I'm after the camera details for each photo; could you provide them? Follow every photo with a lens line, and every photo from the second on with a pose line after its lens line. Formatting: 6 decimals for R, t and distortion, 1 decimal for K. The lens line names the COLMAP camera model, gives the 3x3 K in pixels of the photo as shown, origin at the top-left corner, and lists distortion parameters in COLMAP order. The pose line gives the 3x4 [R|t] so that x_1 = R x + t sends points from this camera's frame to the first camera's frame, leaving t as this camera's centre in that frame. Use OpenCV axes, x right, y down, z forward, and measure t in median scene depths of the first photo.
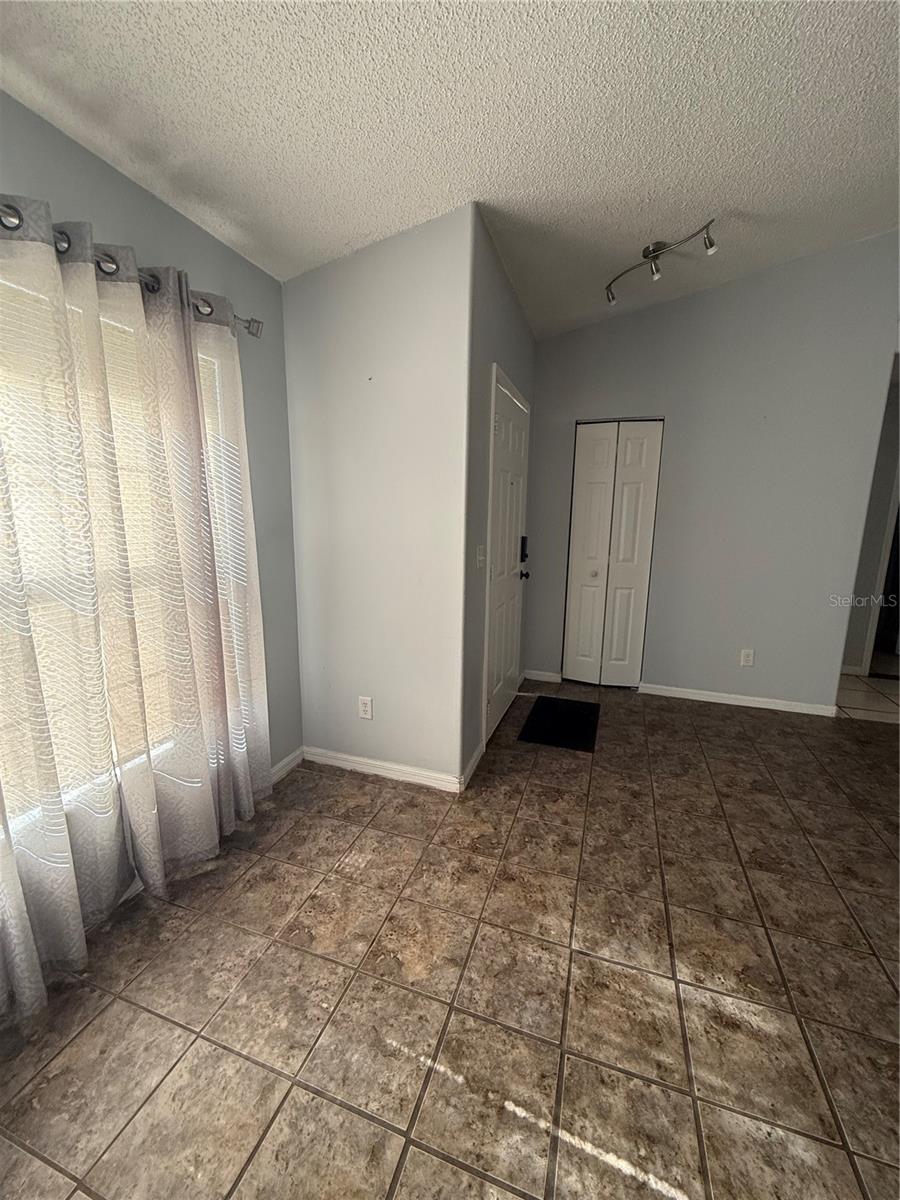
lens RADIAL K [[480.3, 0, 450.9], [0, 480.3, 603.5], [0, 0, 1]] dist [-0.000953, 0.000249]
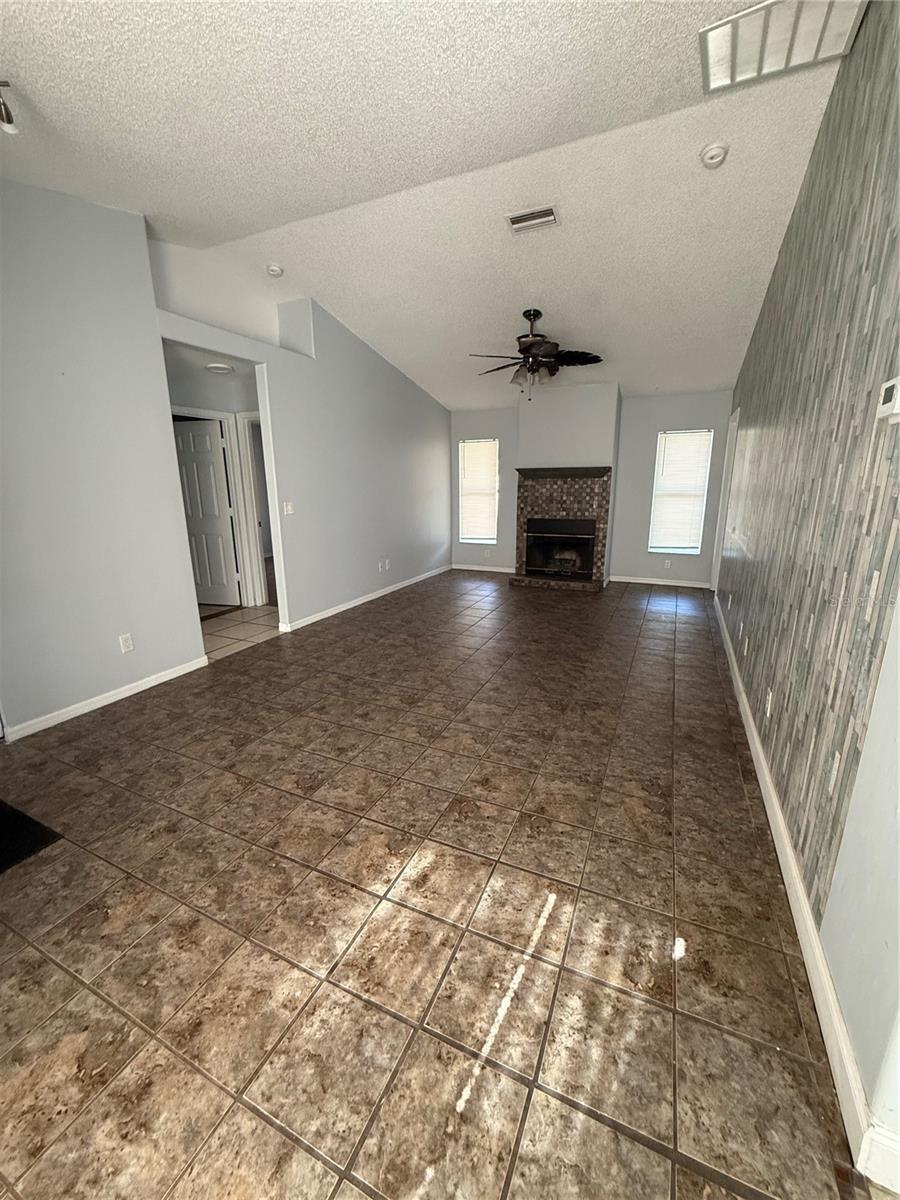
lens RADIAL K [[480.3, 0, 448.5], [0, 480.3, 602.0], [0, 0, 1]] dist [-0.000953, 0.000249]
pose [[0.107220, -0.259704, 0.959718, -0.414382], [0.201095, 0.950996, 0.234877, -0.121561], [-0.973686, 0.167811, 0.154191, 0.528133]]
